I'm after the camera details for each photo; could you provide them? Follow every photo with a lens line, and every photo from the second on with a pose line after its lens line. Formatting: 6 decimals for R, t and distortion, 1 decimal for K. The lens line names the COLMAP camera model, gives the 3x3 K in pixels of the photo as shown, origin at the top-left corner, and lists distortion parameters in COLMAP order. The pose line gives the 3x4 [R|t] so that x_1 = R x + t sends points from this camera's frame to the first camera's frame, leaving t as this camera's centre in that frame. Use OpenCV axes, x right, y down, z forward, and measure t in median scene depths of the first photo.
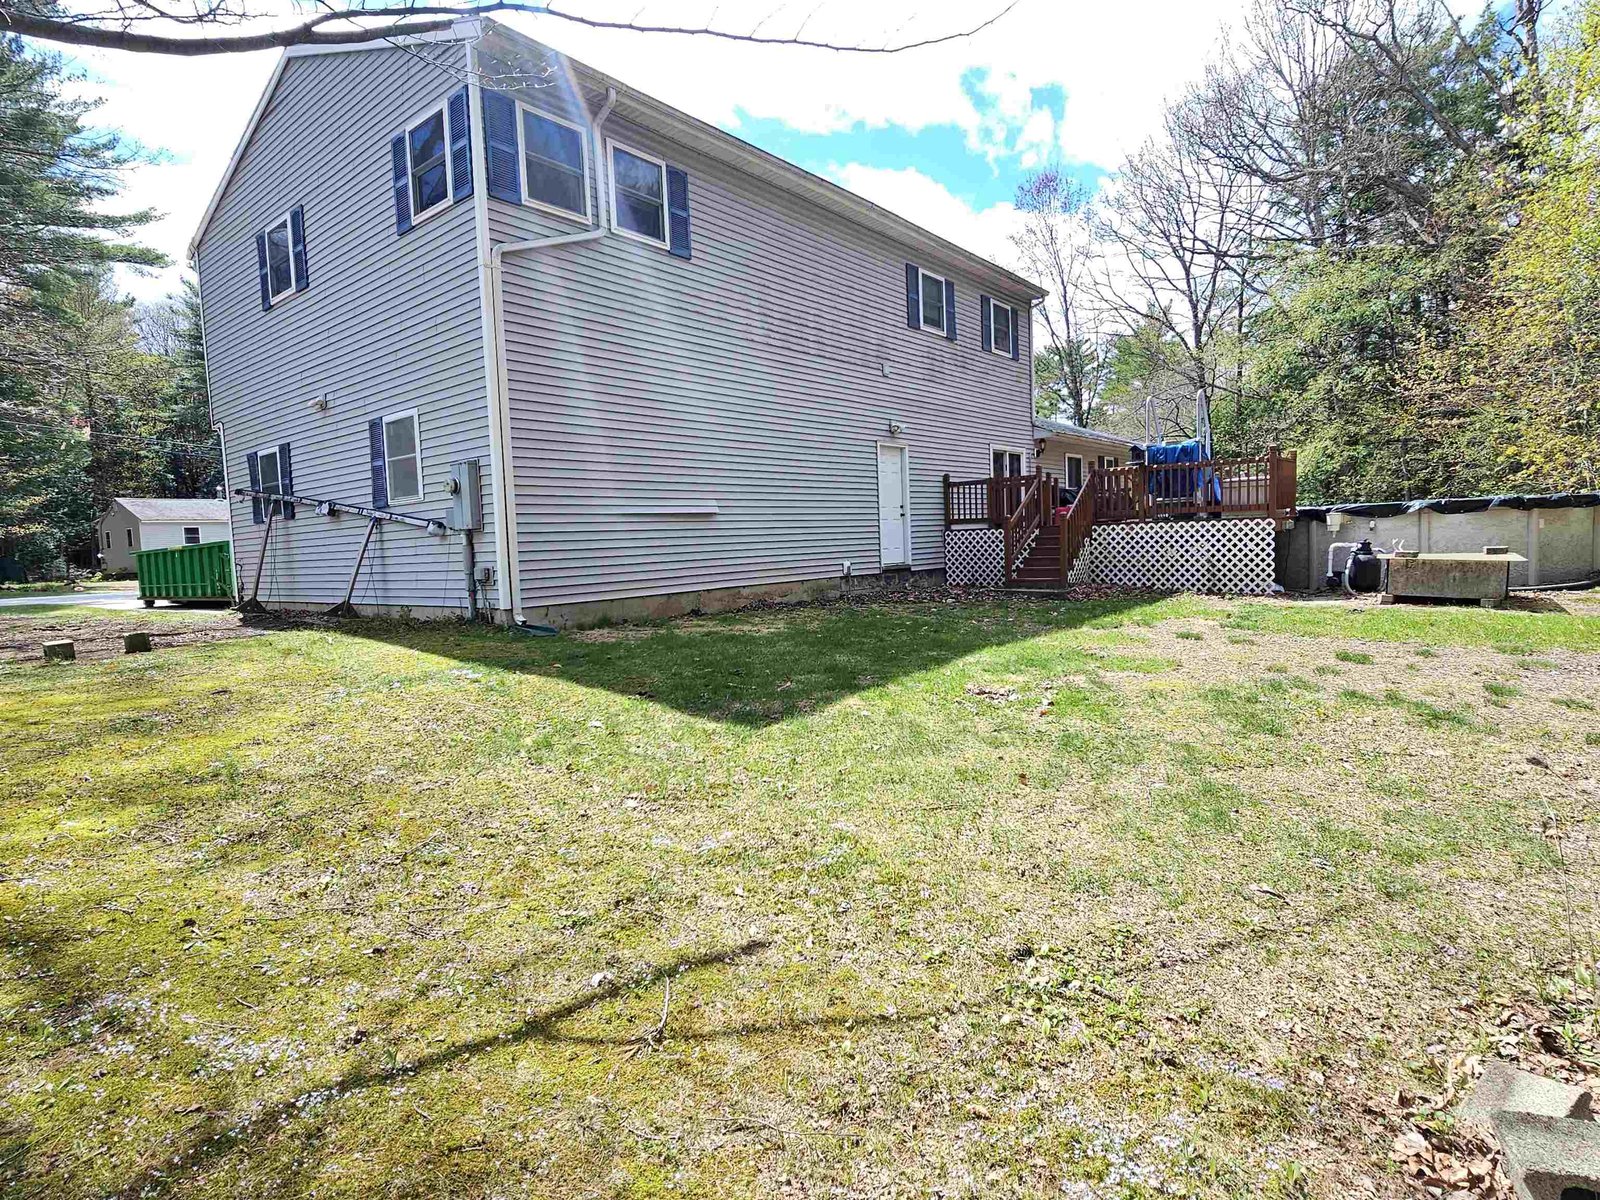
lens RADIAL K [[827.2, 0, 800.0], [0, 827.2, 600.0], [0, 0, 1]] dist [0.000991, -0.000040]
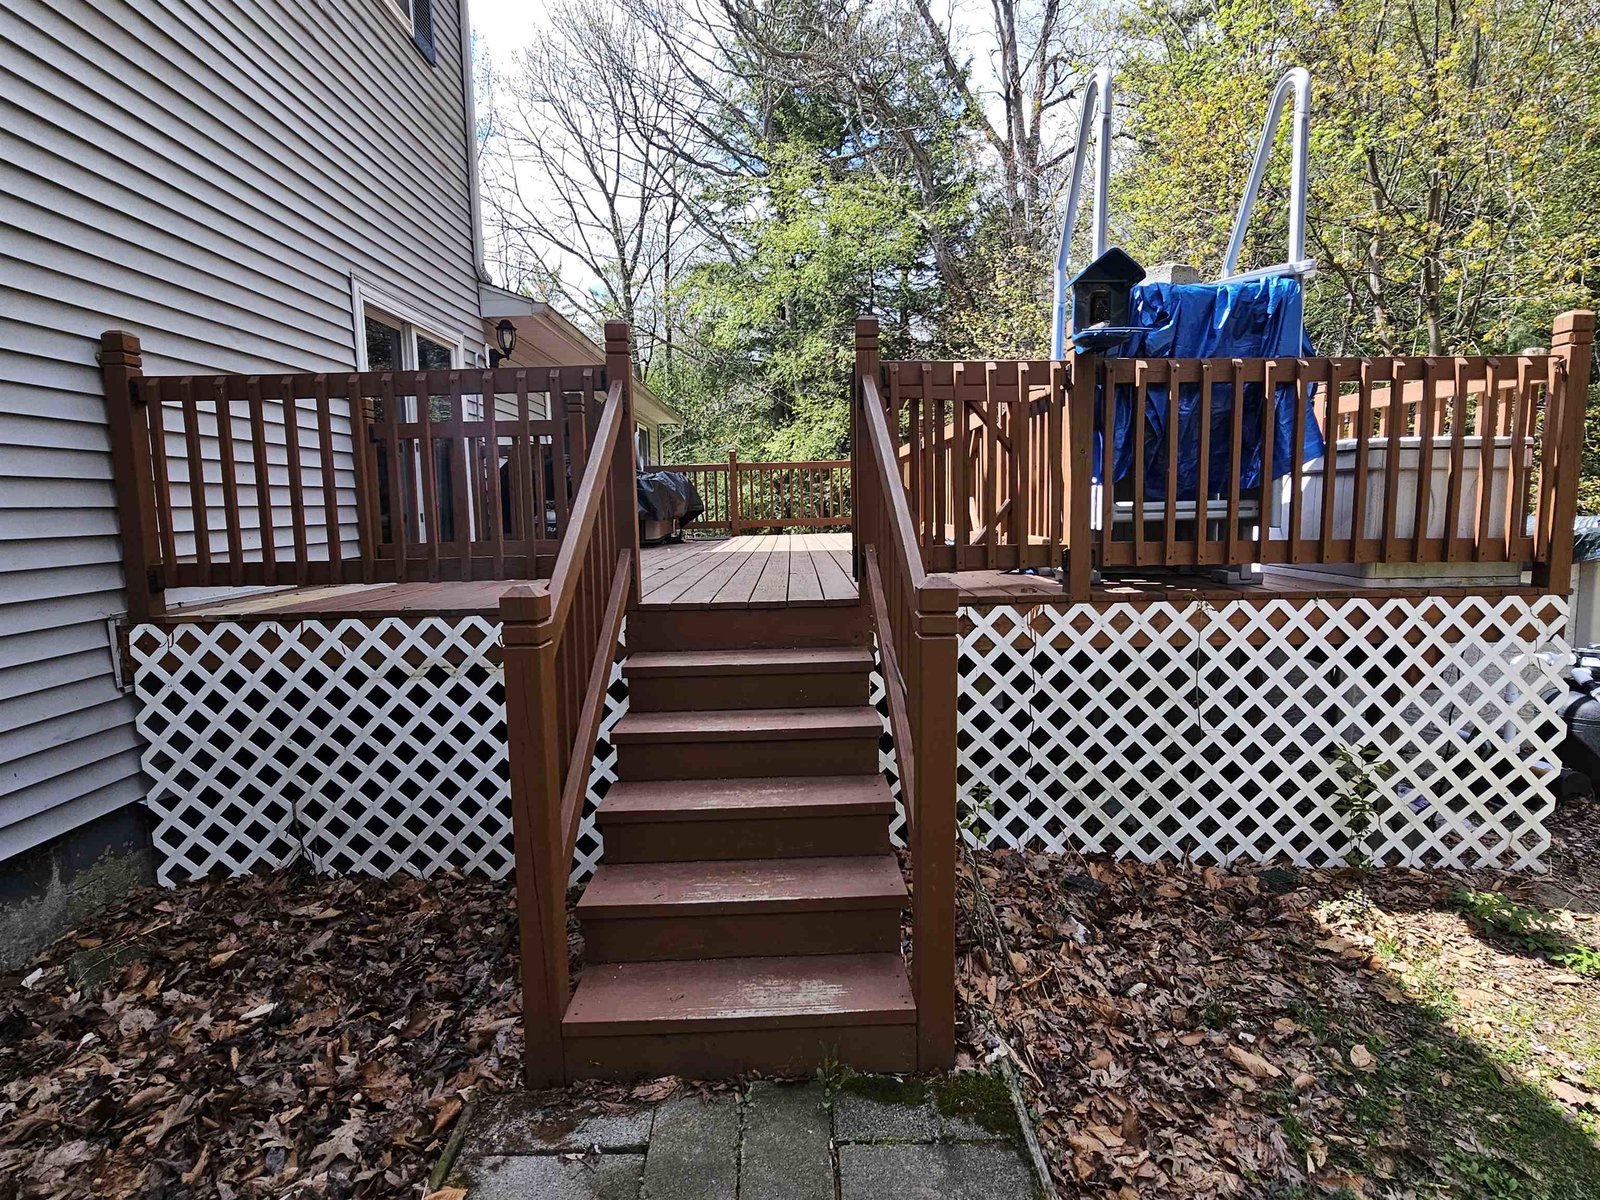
lens RADIAL K [[827.2, 0, 800.0], [0, 827.2, 600.0], [0, 0, 1]] dist [0.000991, -0.000040]
pose [[0.753051, -0.050370, 0.656032, 0.171771], [0.039691, 0.998727, 0.031121, -0.090882], [-0.656764, 0.002603, 0.754091, 0.764784]]
